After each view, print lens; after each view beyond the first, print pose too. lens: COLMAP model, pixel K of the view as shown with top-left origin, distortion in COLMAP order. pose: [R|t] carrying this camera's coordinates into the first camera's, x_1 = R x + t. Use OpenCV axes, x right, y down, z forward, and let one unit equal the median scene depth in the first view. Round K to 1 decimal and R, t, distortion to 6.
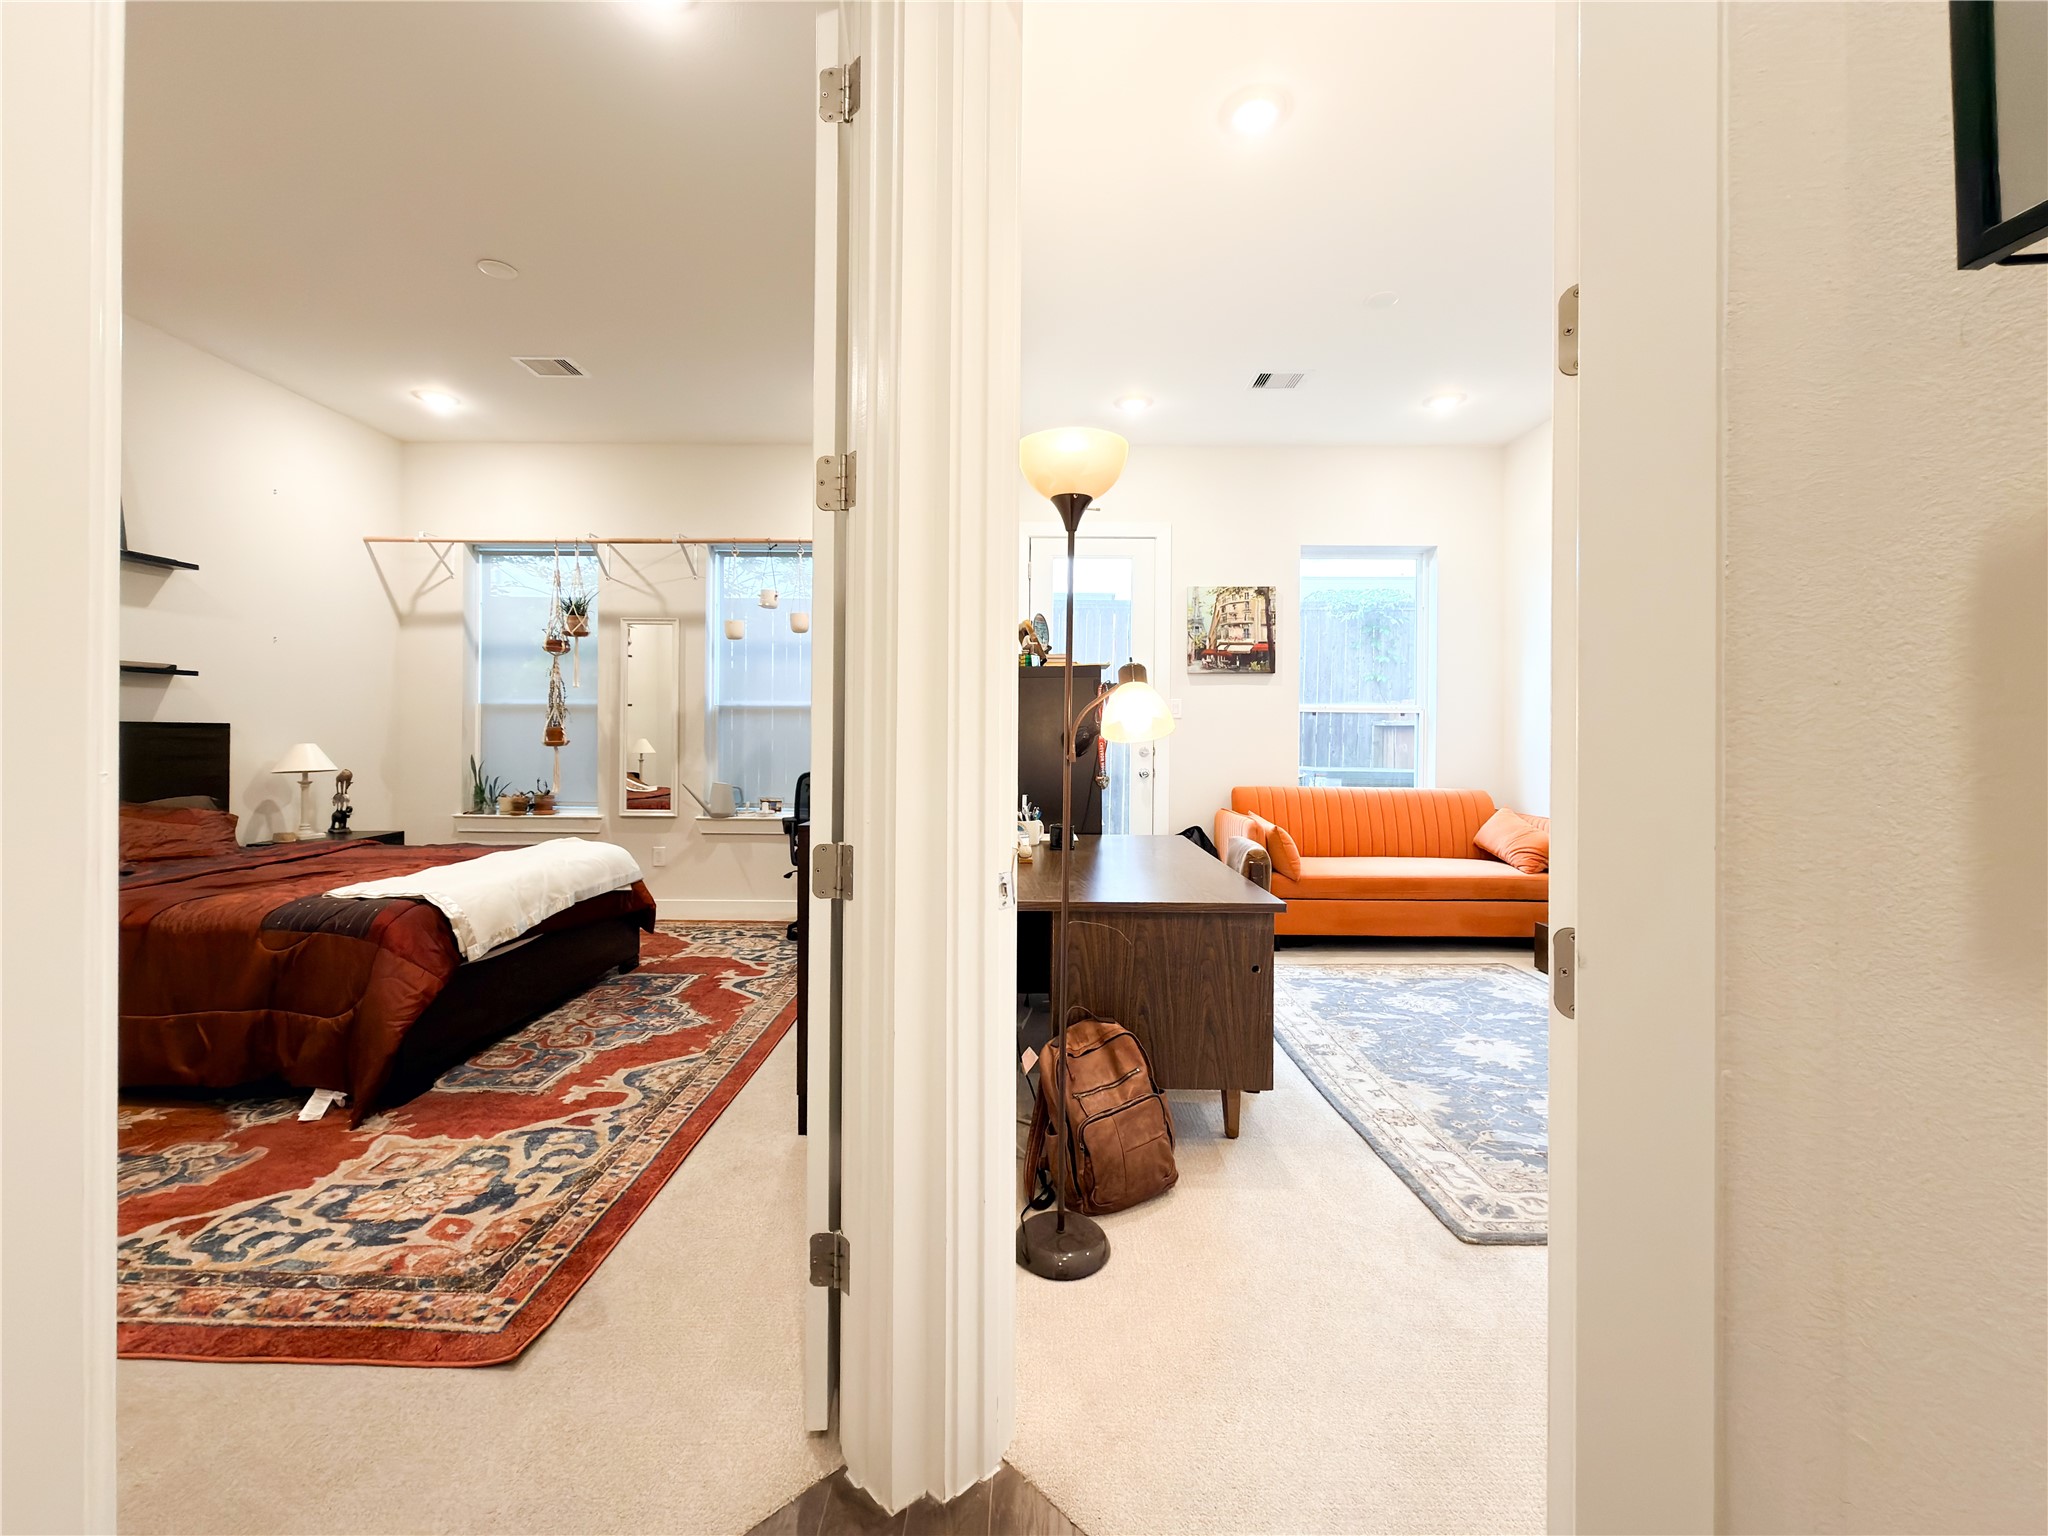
lens RADIAL K [[822.9, 0, 1018.1], [0, 822.9, 742.0], [0, 0, 1]] dist [0.000105, 0.000037]
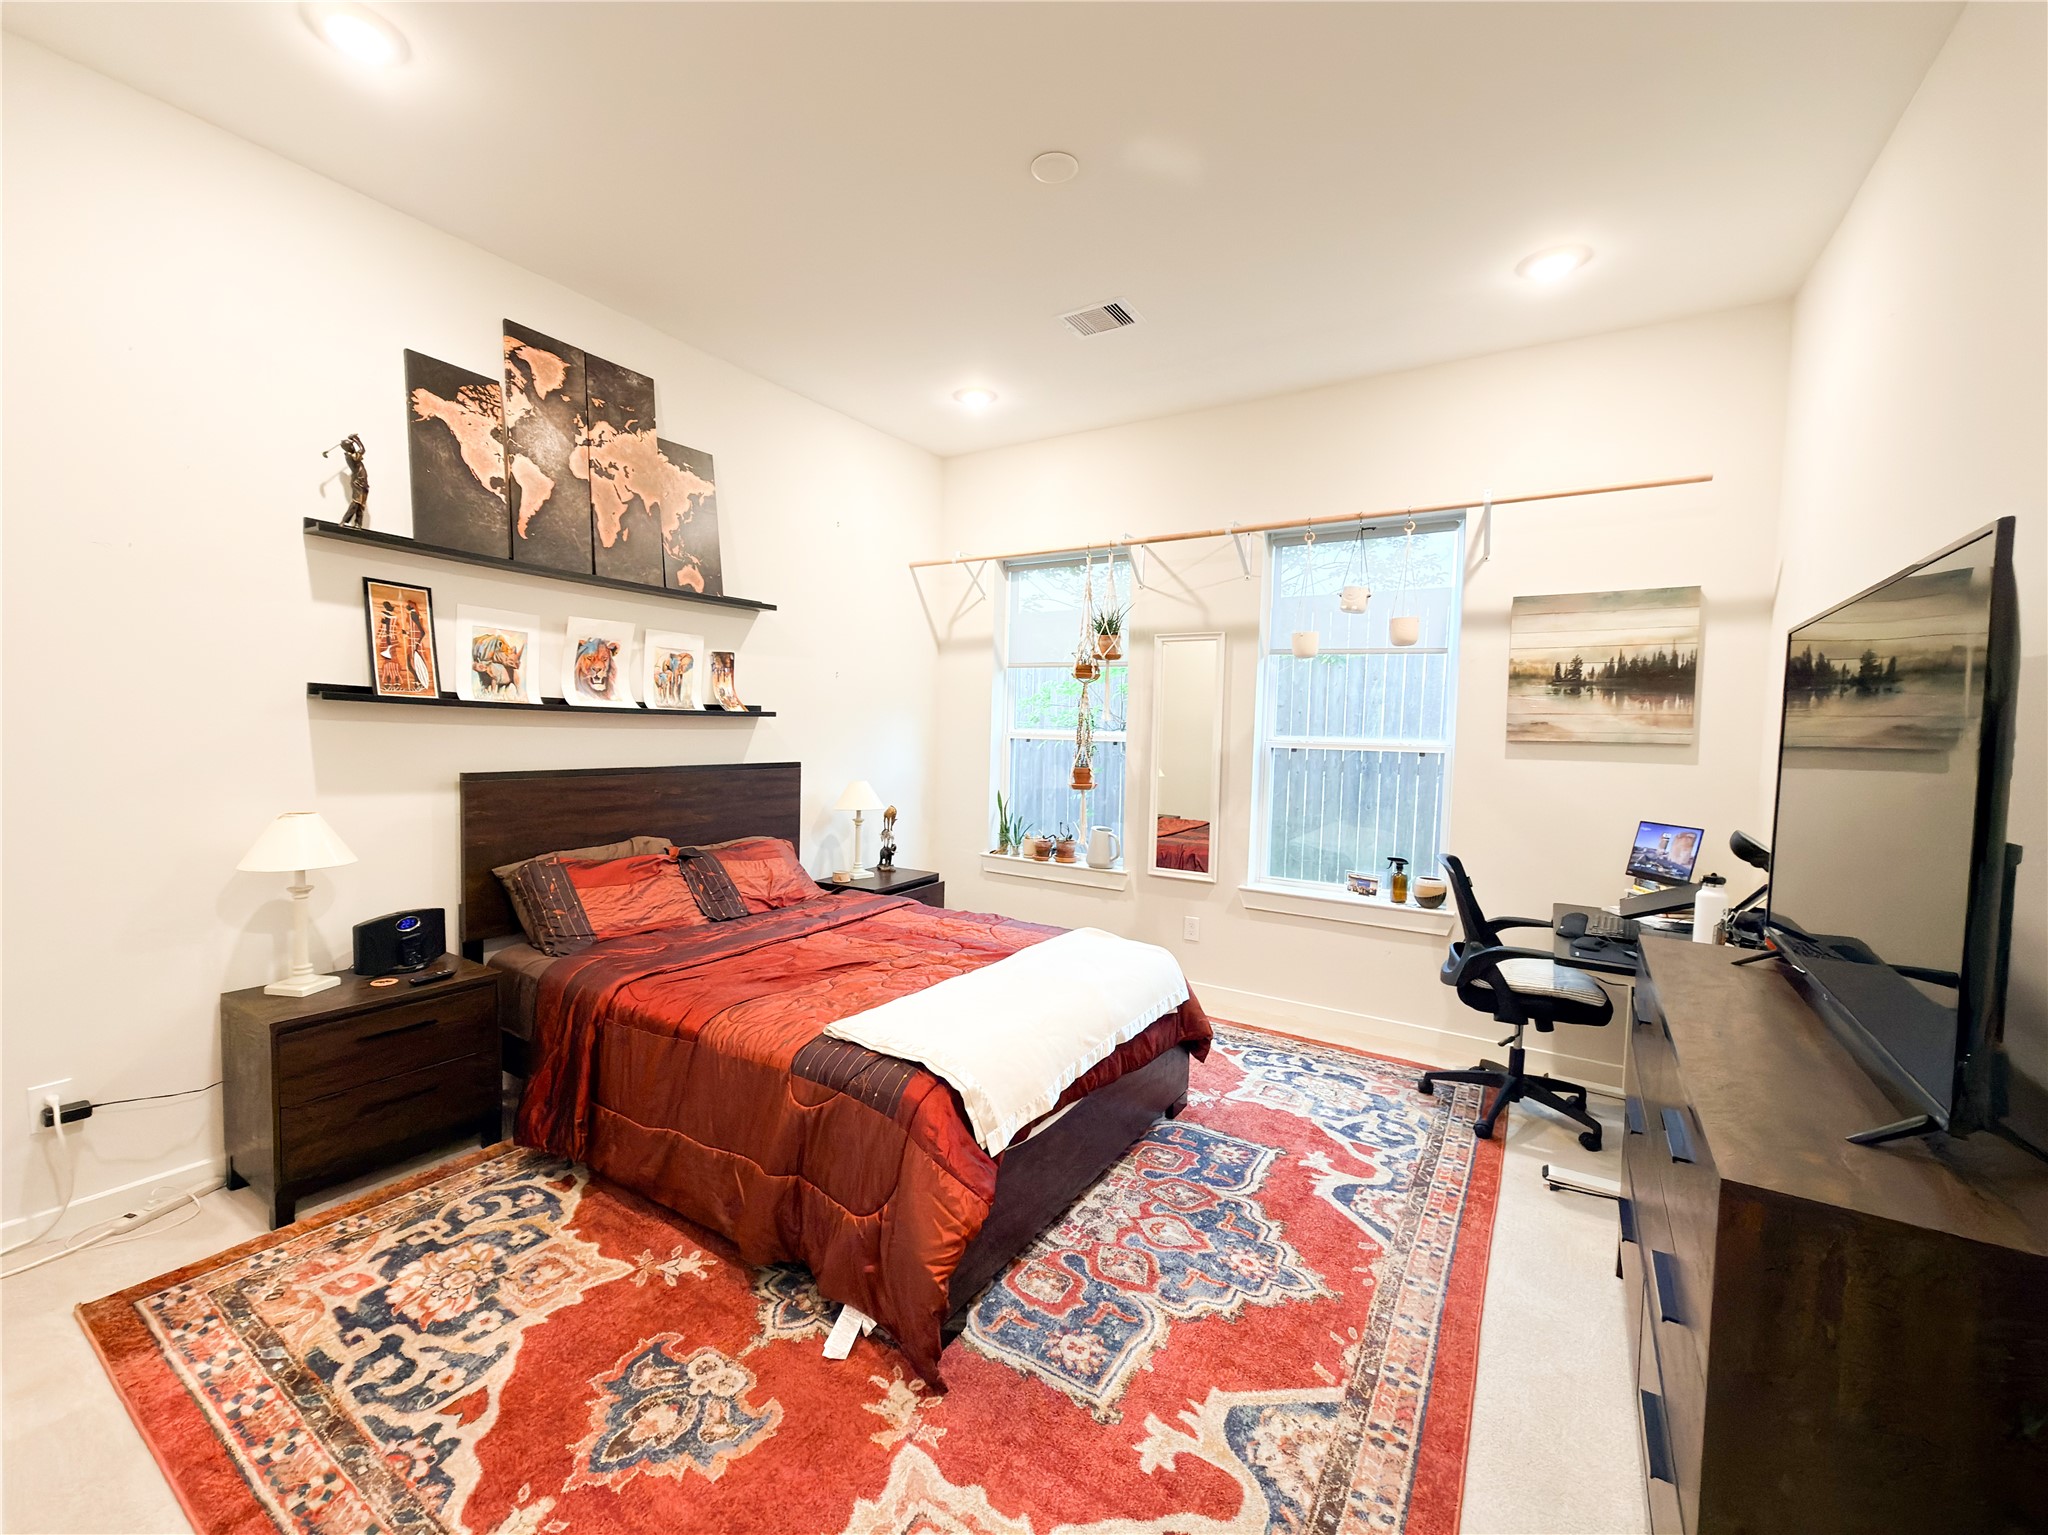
lens RADIAL K [[822.9, 0, 1014.3], [0, 822.9, 770.4], [0, 0, 1]] dist [0.000105, 0.000037]
pose [[0.851979, 0.040849, -0.521980, -0.184126], [-0.018465, 0.998676, 0.048016, -0.056979], [0.523251, -0.031271, 0.851605, 0.245313]]
